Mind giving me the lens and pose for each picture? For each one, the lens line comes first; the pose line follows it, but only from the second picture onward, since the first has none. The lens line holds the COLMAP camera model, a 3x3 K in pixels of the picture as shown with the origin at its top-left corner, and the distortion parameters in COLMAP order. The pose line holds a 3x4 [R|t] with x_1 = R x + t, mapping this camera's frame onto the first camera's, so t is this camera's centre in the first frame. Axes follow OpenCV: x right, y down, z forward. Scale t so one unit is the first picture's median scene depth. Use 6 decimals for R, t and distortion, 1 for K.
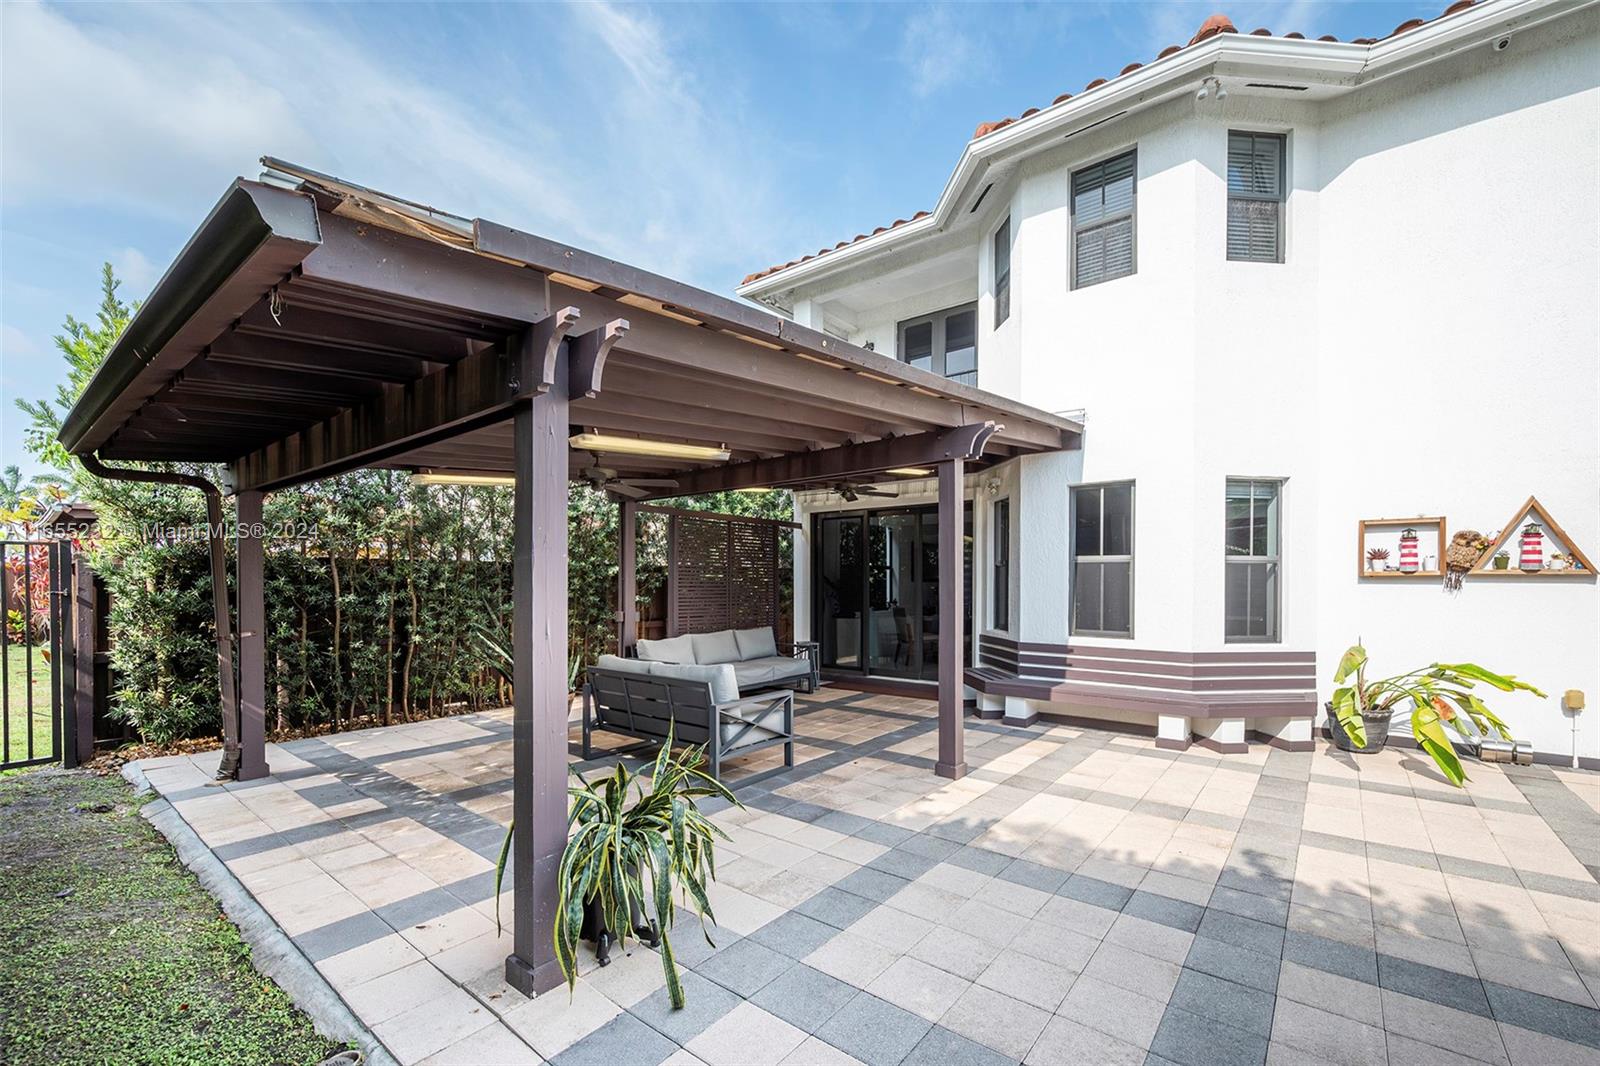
lens RADIAL K [[667.9, 0, 807.4], [0, 667.9, 589.5], [0, 0, 1]] dist [0.000020, -0.000073]
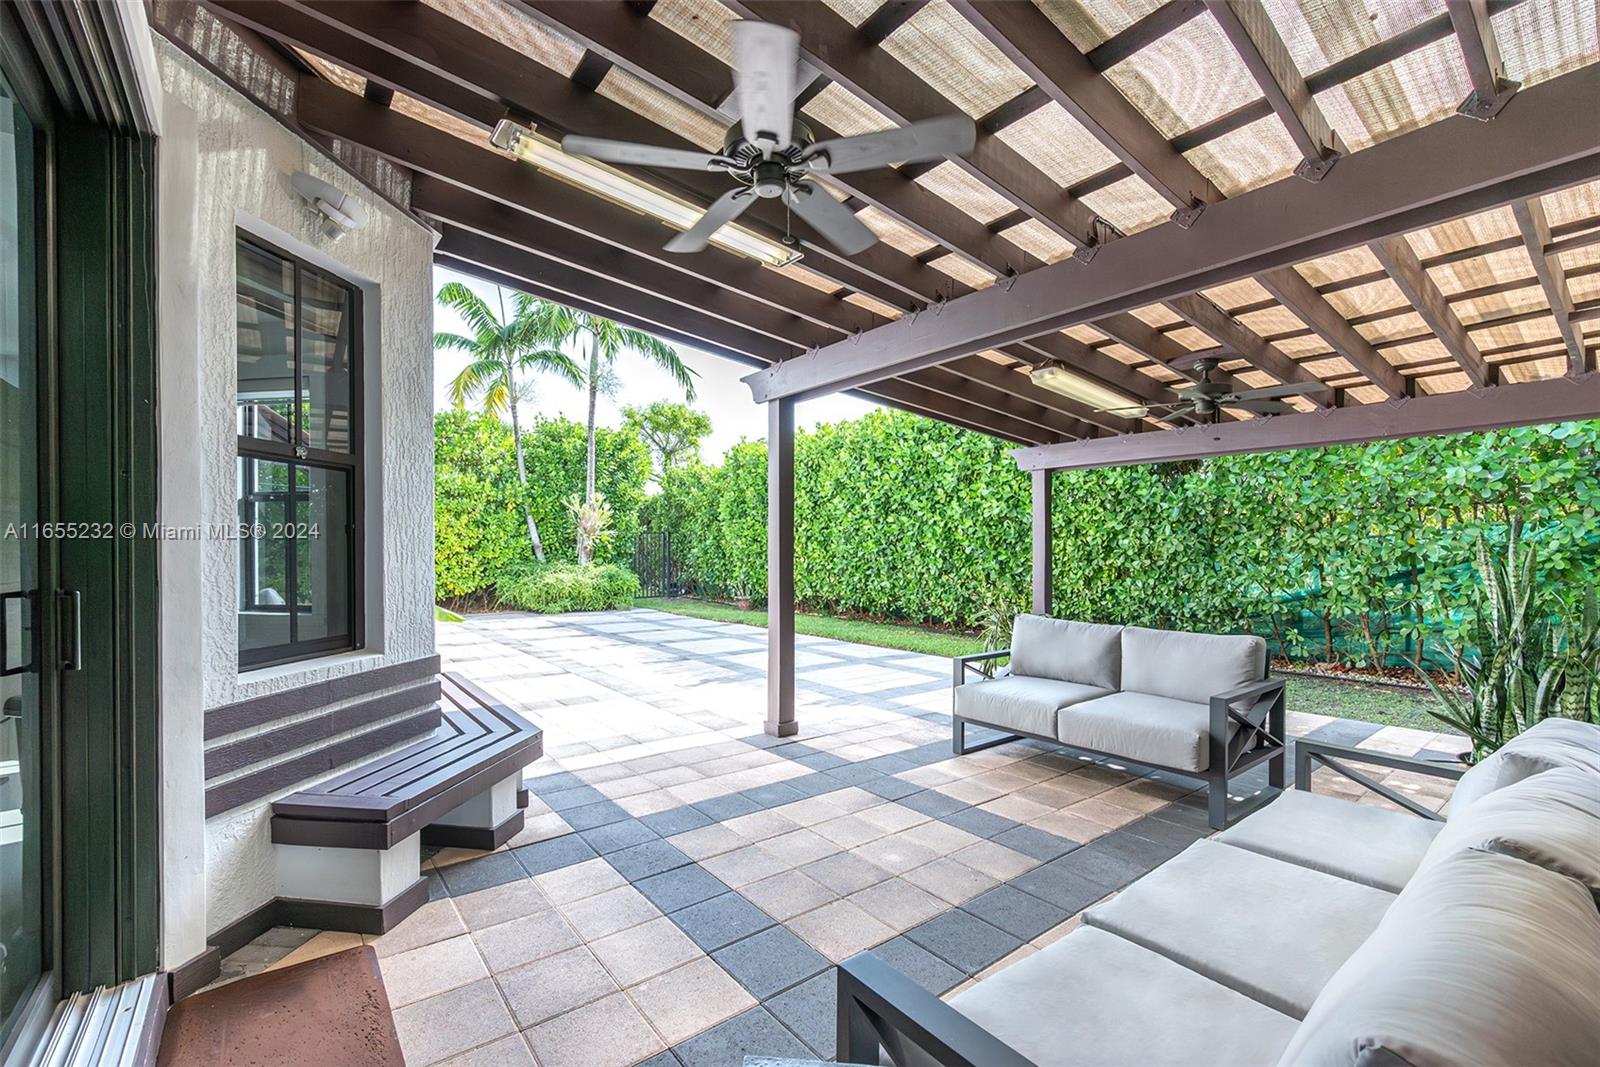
lens RADIAL K [[666.4, 0, 781.1], [0, 666.4, 557.0], [0, 0, 1]] dist [0.000250, -0.000001]
pose [[-0.970067, -0.003557, 0.242813, -0.012178], [0.001649, 0.999773, 0.021236, 0.004613], [-0.242834, 0.021001, -0.969841, 1.452542]]
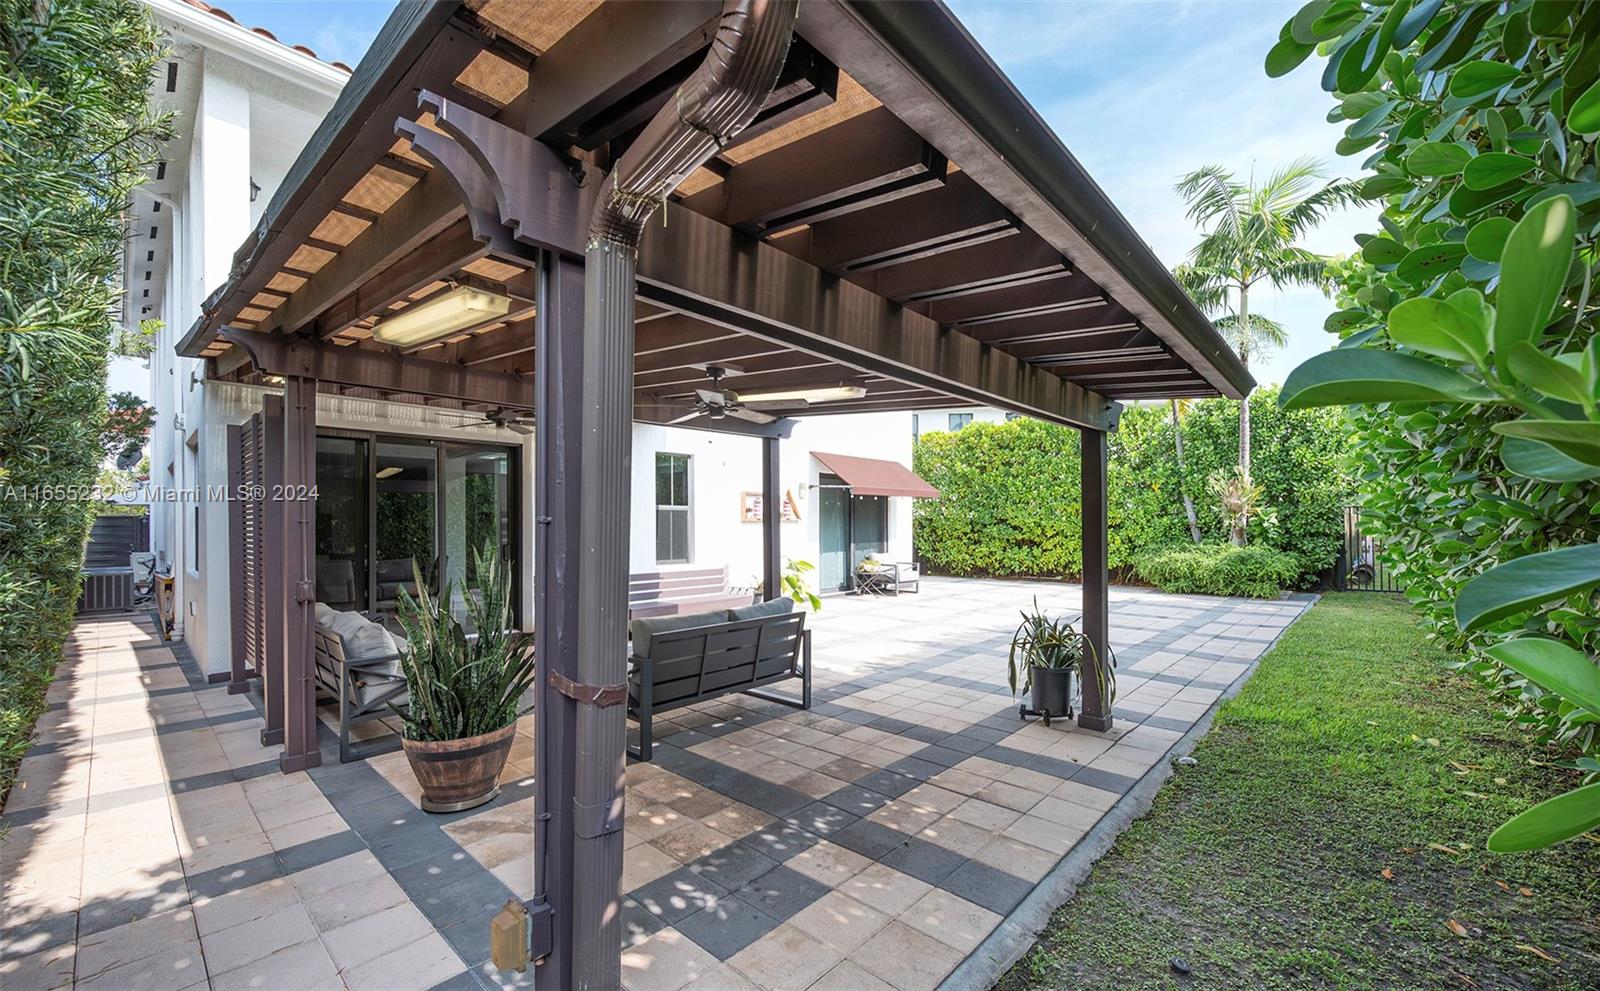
lens RADIAL K [[638.7, 0, 804.0], [0, 638.7, 525.4], [0, 0, 1]] dist [-0.000666, -0.000033]
pose [[0.069085, -0.003713, 0.997604, -0.859050], [0.014709, 0.999888, 0.002702, -0.008637], [-0.997502, 0.014487, 0.069132, 0.637056]]
